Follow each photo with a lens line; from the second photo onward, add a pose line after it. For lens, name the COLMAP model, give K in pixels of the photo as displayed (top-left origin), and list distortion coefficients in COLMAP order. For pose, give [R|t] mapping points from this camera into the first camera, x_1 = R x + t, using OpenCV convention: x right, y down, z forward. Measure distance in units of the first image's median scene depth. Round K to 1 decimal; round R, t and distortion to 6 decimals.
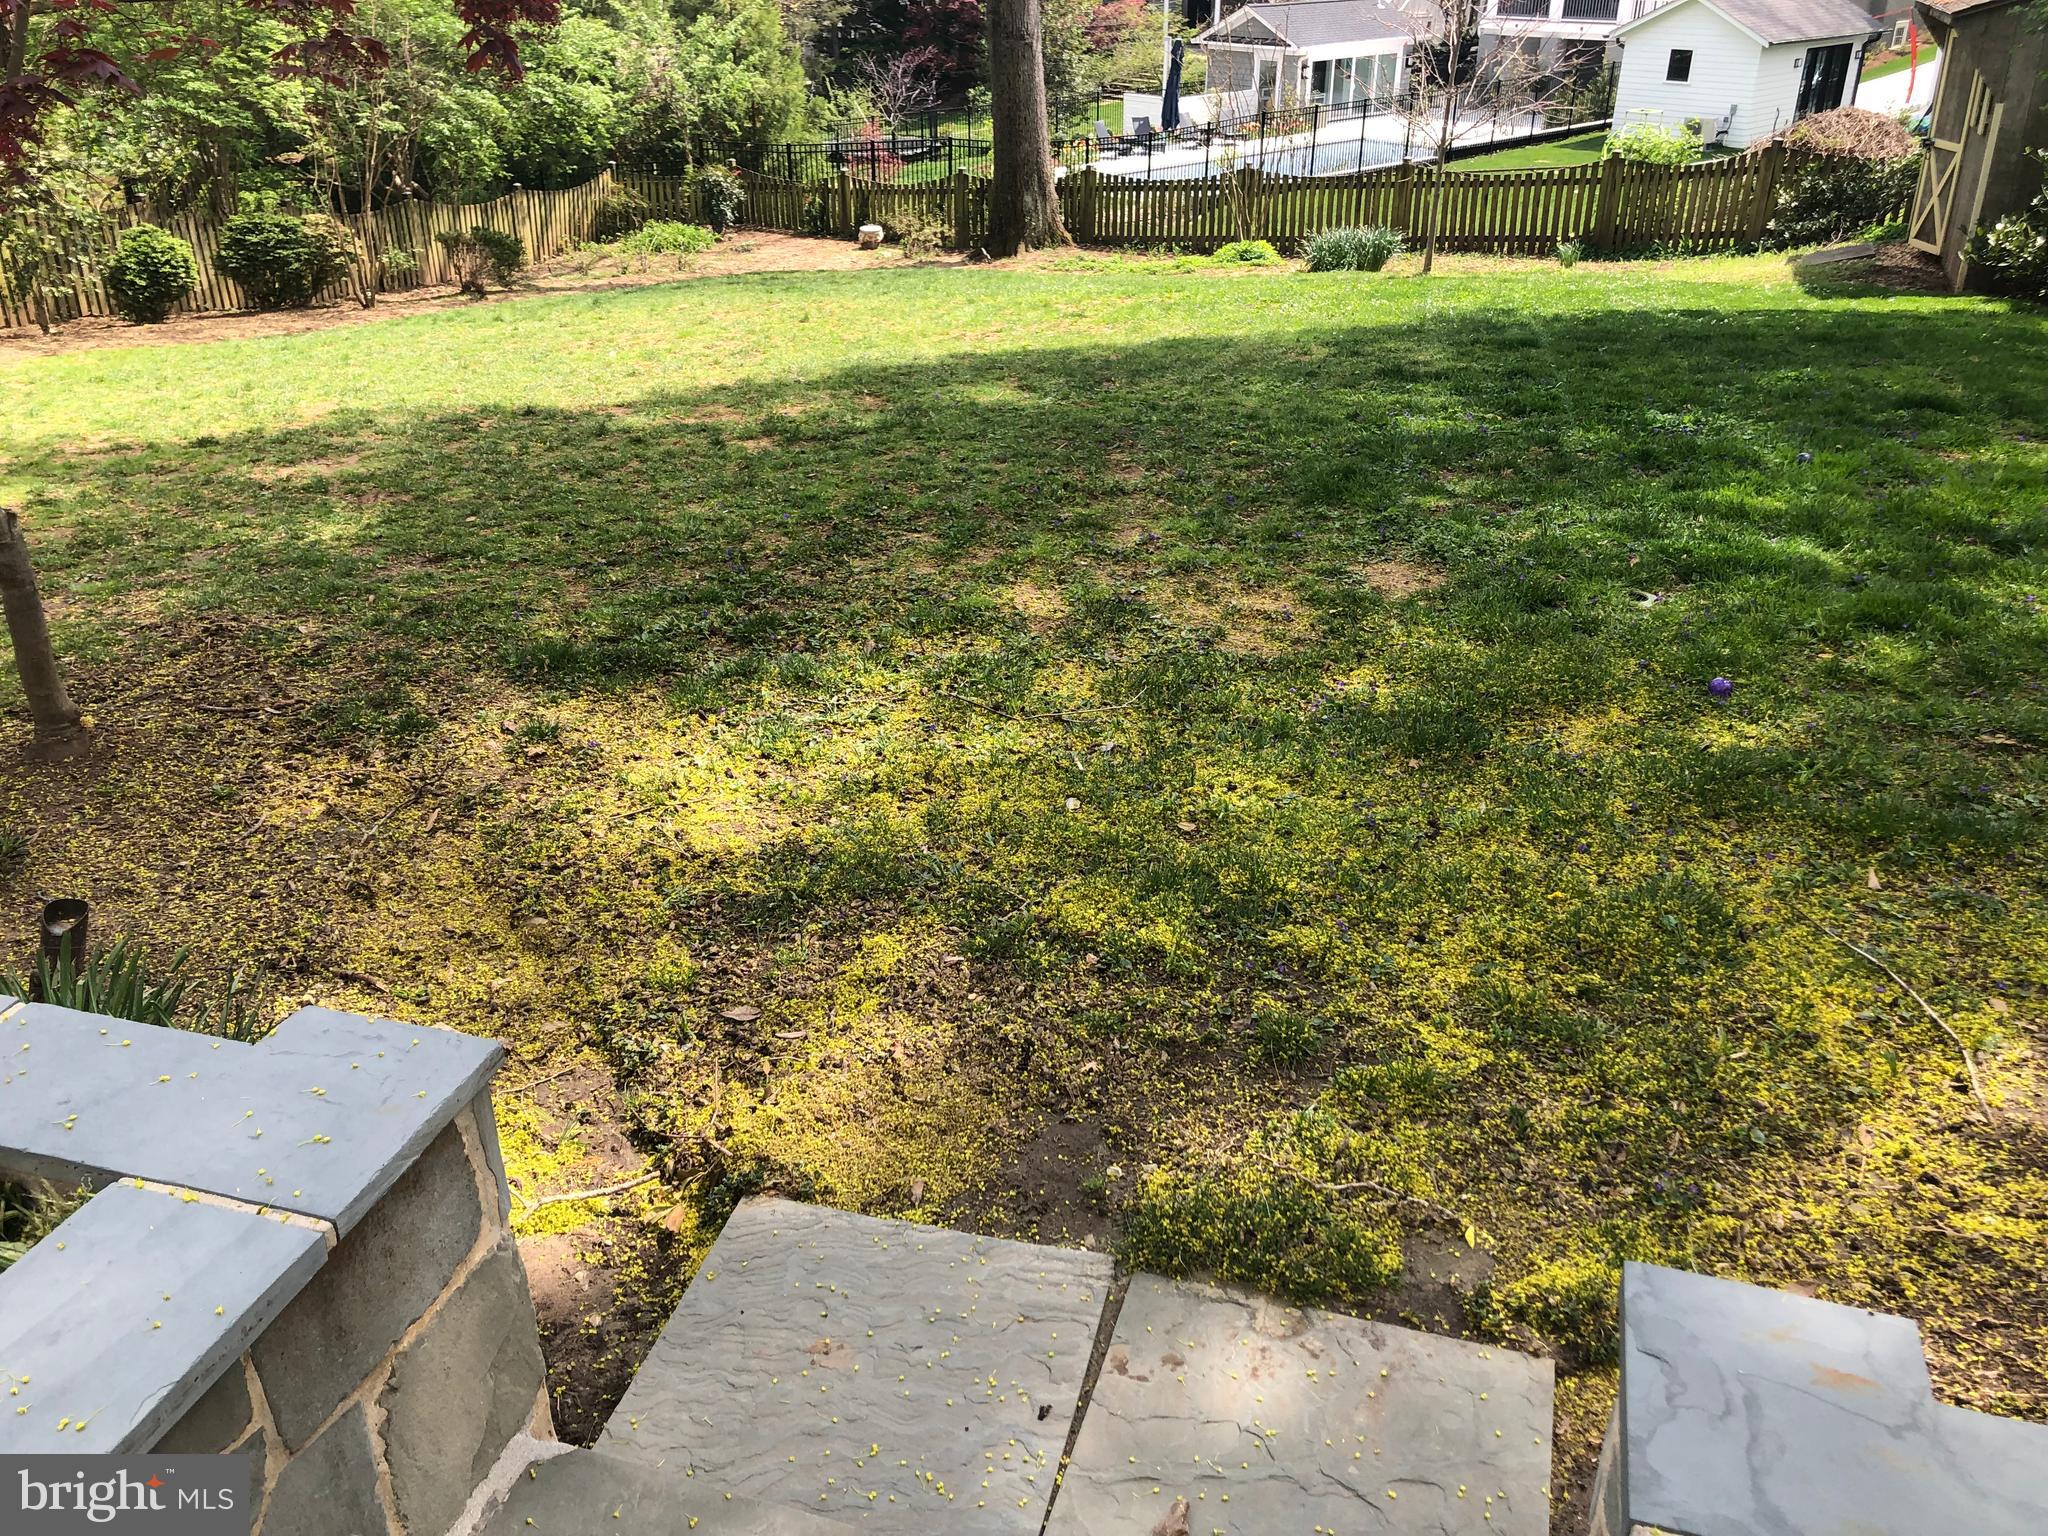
lens RADIAL K [[1682.9, 0, 1031.9], [0, 1682.9, 760.0], [0, 0, 1]] dist [-0.007649, 0.010280]
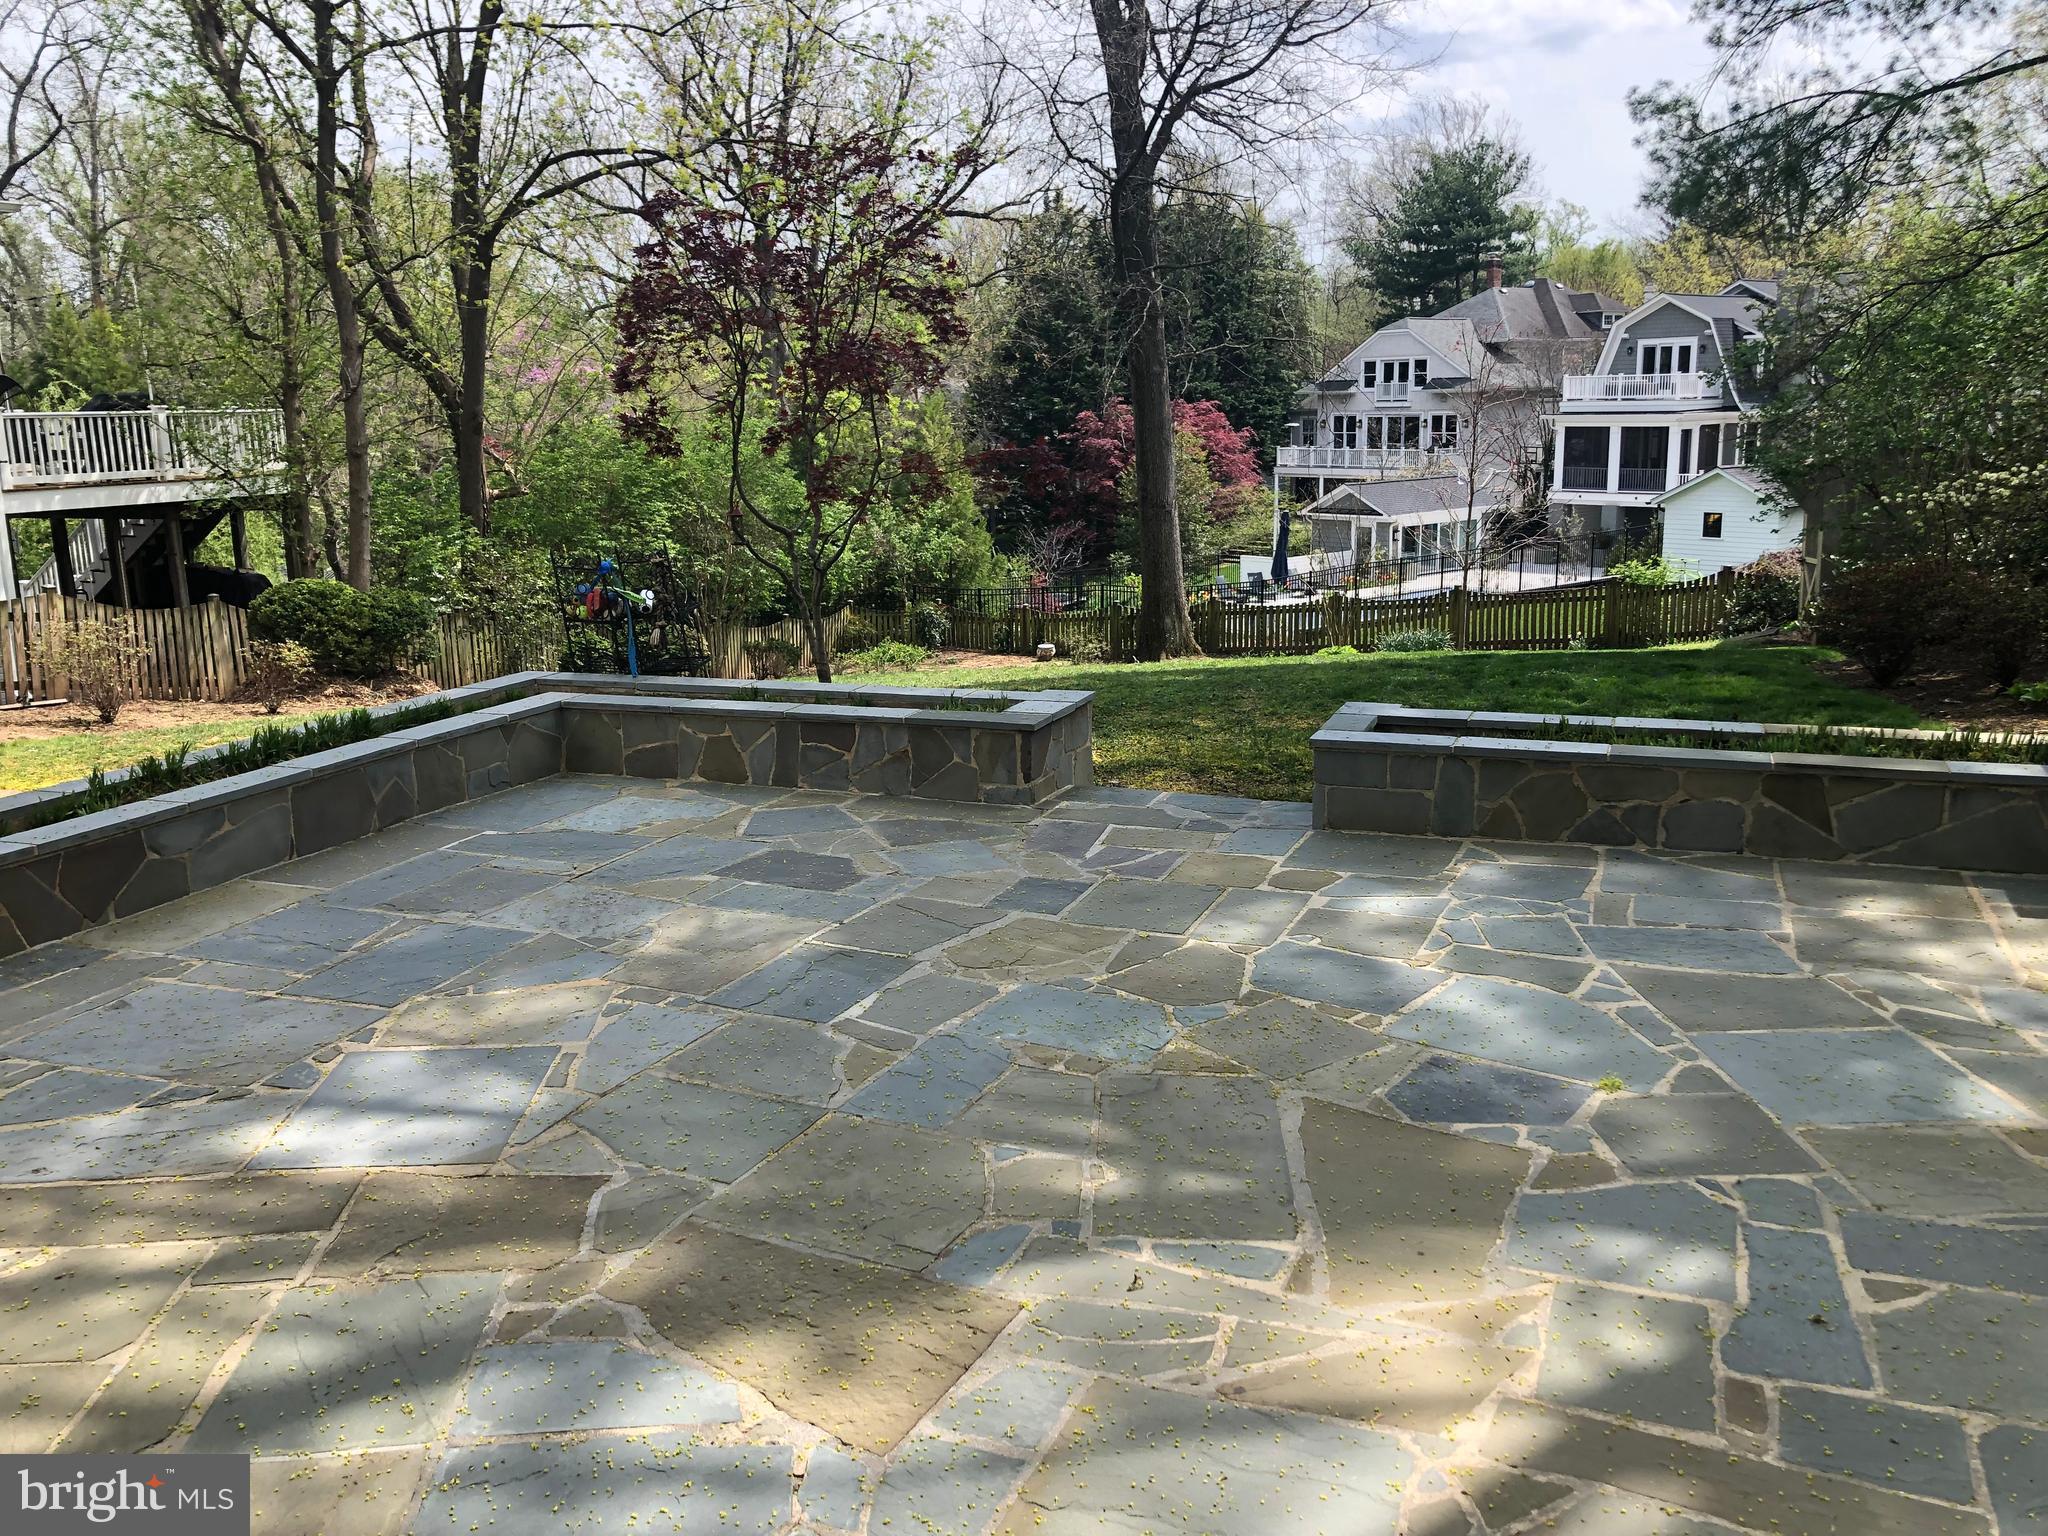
lens RADIAL K [[1682.9, 0, 1022.9], [0, 1682.9, 772.6], [0, 0, 1]] dist [-0.007649, 0.010280]
pose [[0.996934, -0.003728, -0.078156, -0.007076], [-0.016215, 0.967338, -0.252972, 0.061870], [0.076547, 0.253464, 0.964312, -0.132398]]
